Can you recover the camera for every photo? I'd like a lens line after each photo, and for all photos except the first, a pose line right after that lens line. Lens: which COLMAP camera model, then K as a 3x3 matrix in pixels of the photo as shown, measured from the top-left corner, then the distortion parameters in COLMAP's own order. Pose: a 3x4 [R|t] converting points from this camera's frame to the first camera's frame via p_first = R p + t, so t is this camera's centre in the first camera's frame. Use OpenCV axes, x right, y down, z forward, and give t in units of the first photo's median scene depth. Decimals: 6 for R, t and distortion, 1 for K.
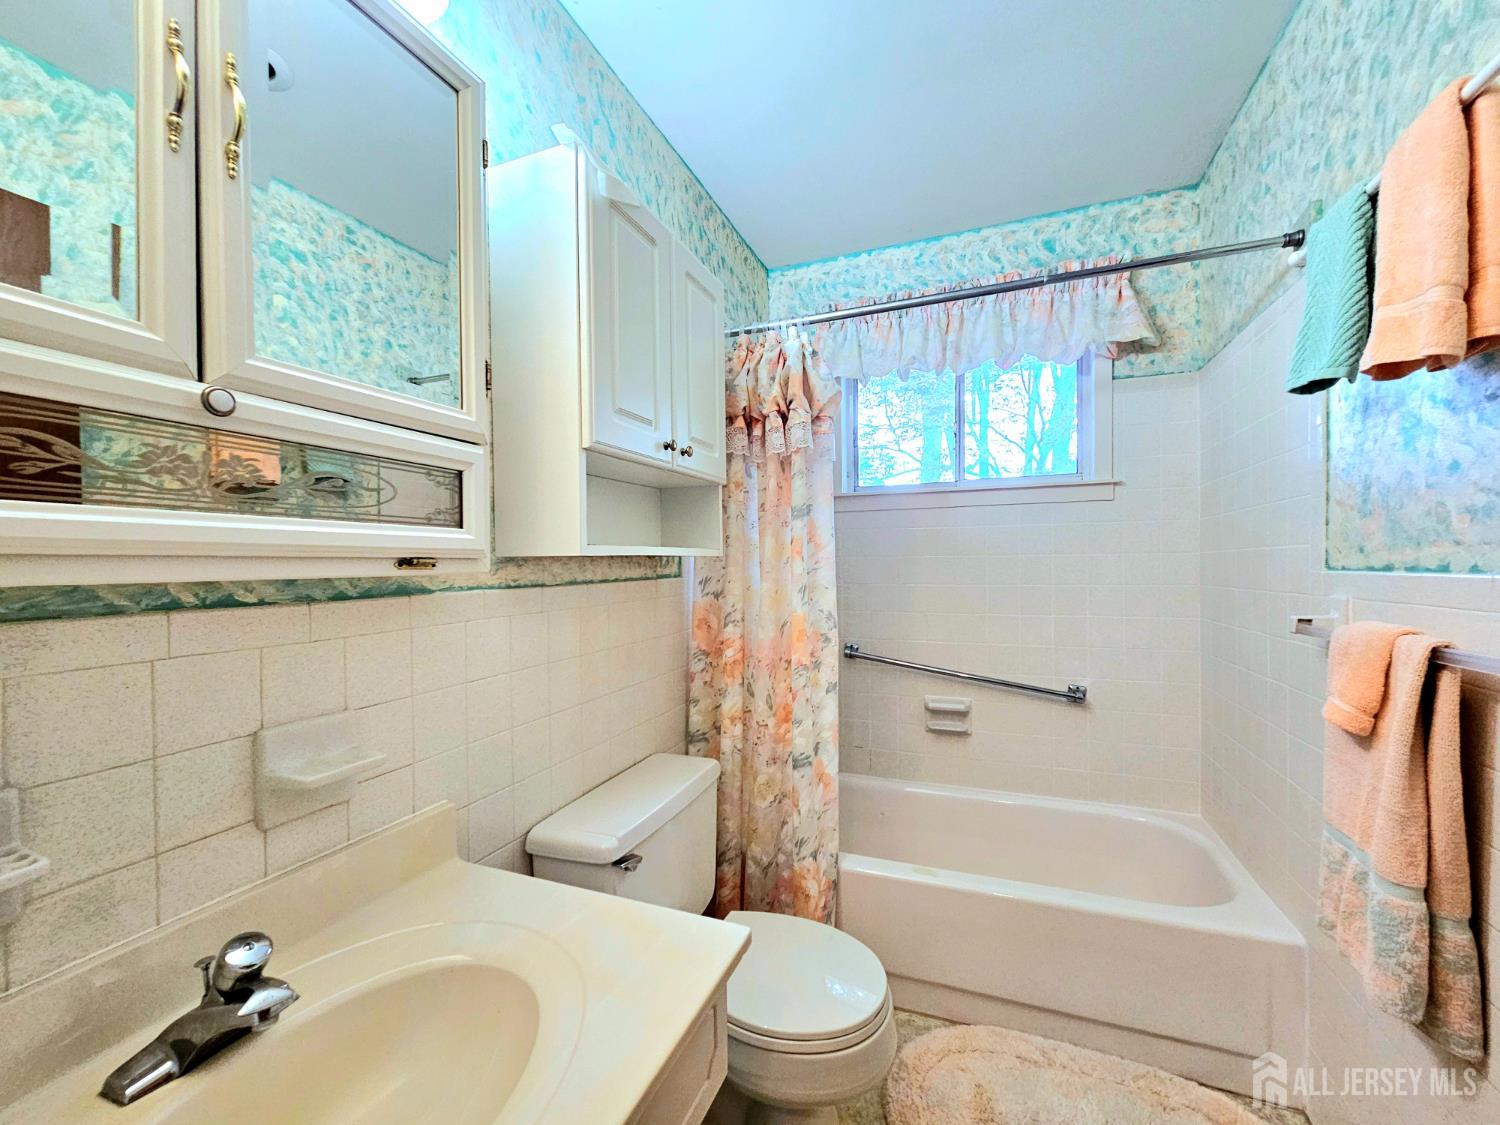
lens RADIAL K [[628.4, 0, 750.0], [0, 628.4, 575.9], [0, 0, 1]] dist [-0.001114, -0.000530]
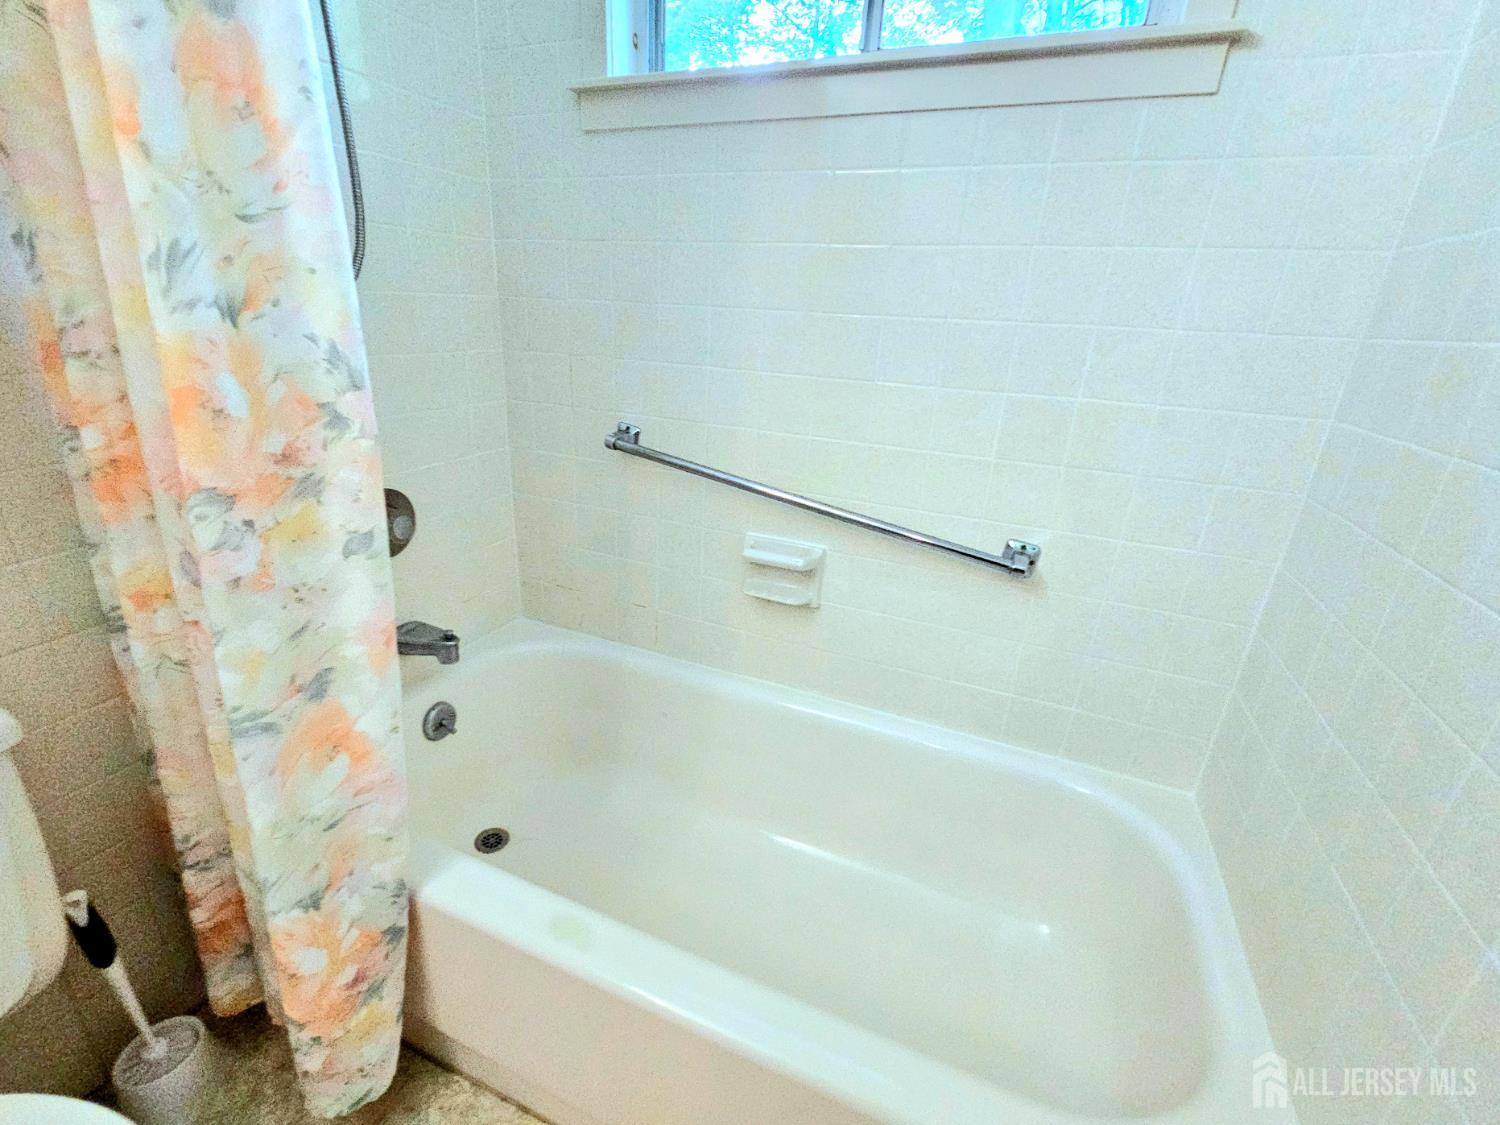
lens RADIAL K [[628.4, 0, 750.0], [0, 628.4, 575.9], [0, 0, 1]] dist [-0.001114, -0.000530]
pose [[0.997420, 0.067851, -0.023460, 0.339727], [-0.055127, 0.933176, 0.355167, 0.035918], [0.045990, -0.352957, 0.934509, 0.549584]]
